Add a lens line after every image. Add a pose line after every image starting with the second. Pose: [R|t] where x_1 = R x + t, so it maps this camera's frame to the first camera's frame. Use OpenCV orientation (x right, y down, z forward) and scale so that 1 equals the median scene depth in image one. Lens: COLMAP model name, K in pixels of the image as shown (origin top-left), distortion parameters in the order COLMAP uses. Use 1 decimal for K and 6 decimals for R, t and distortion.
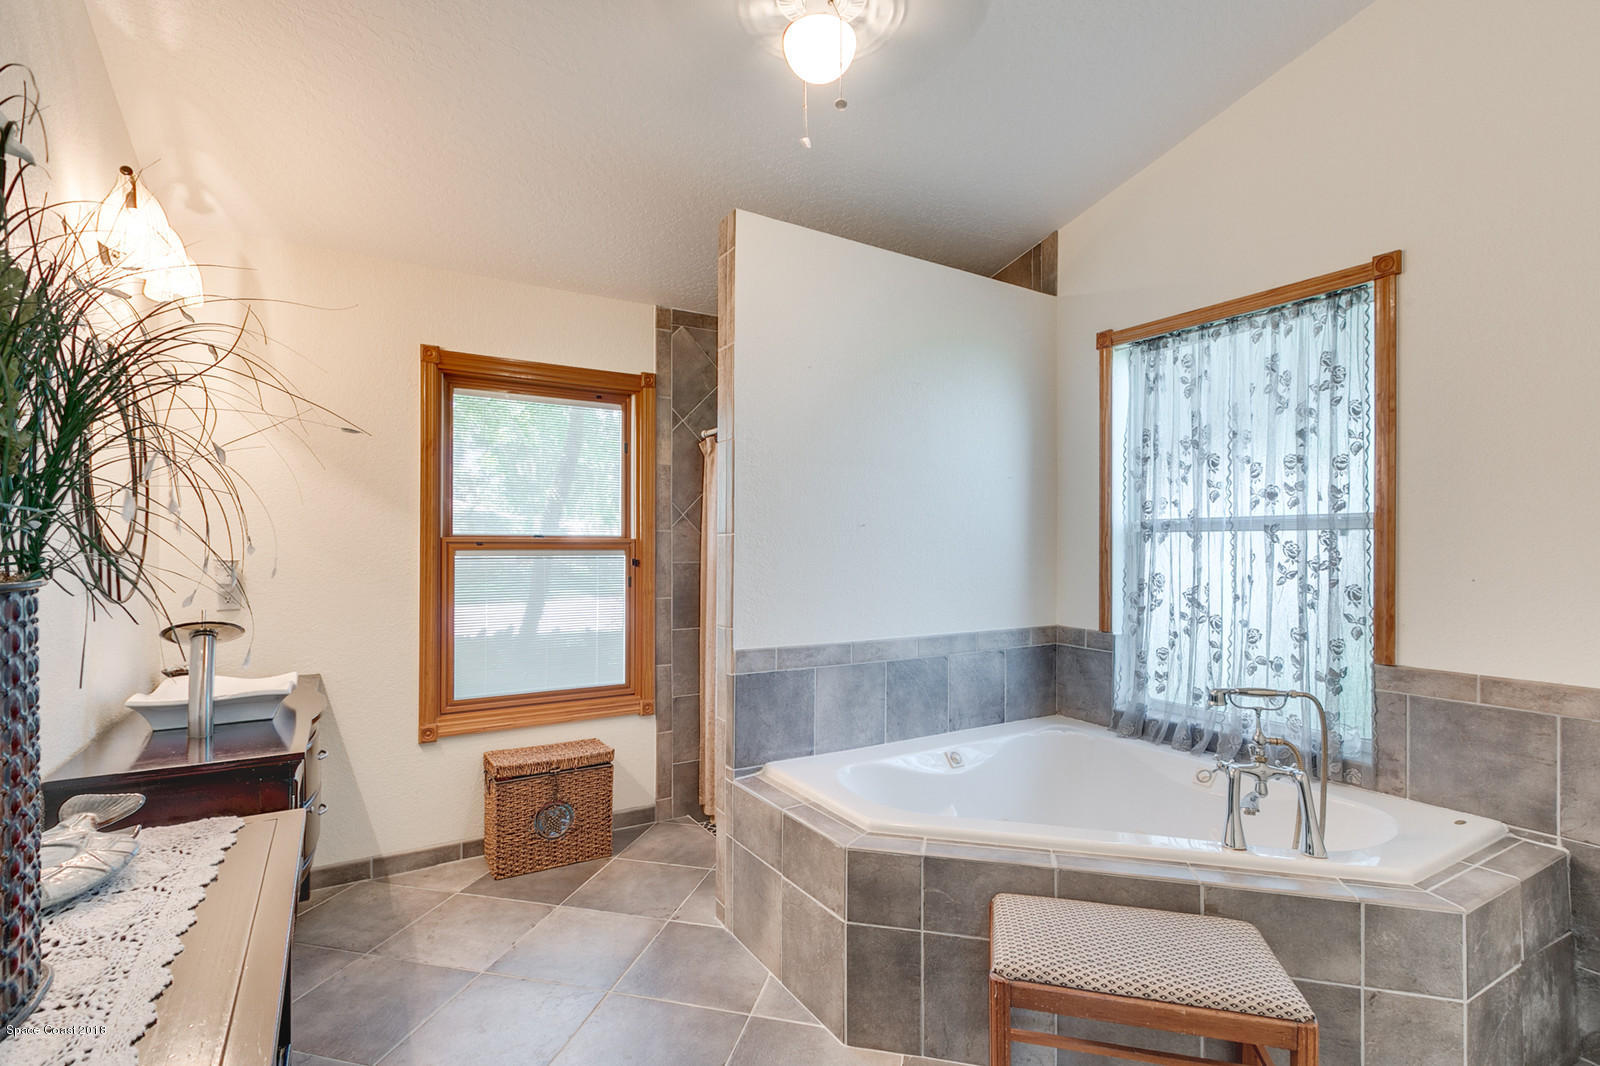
lens RADIAL K [[738.4, 0, 792.4], [0, 738.4, 540.1], [0, 0, 1]] dist [-0.000110, 0.000116]
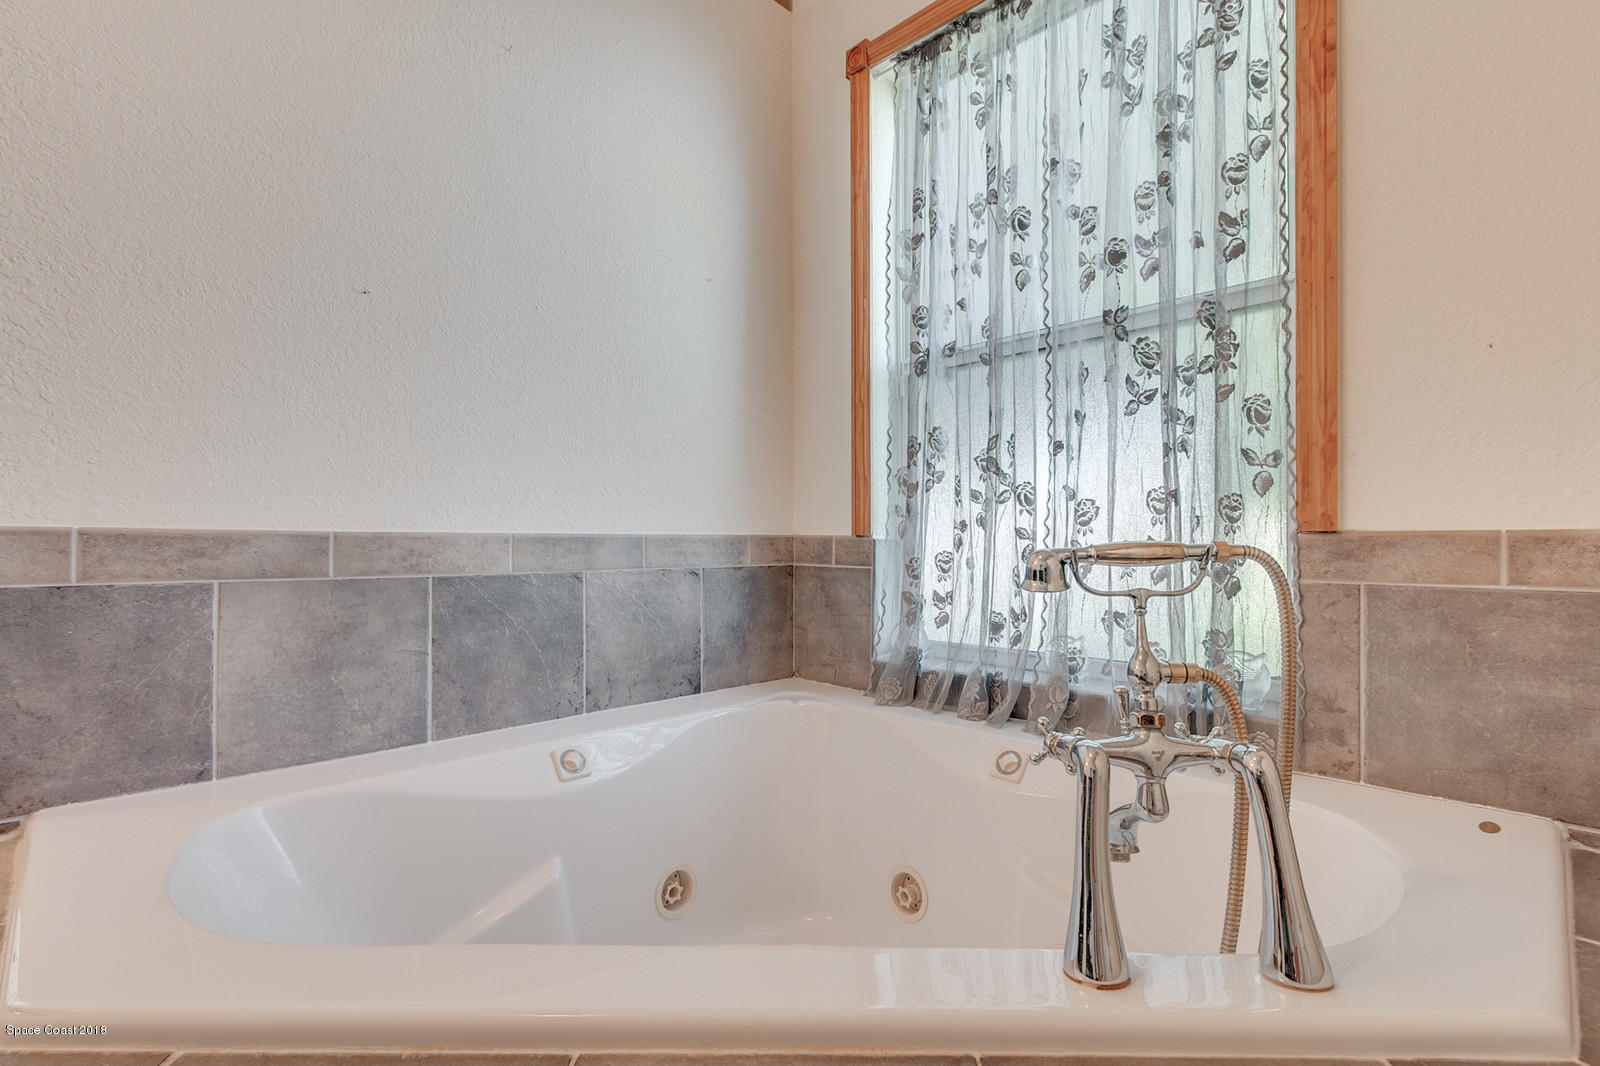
lens RADIAL K [[720.7, 0, 800.0], [0, 720.7, 533.0], [0, 0, 1]] dist [0.001994, 0.000483]
pose [[0.971186, 0.001141, 0.238320, 0.256749], [0.001134, 0.999955, -0.009409, 0.141517], [-0.238320, 0.009409, 0.971141, 0.475061]]
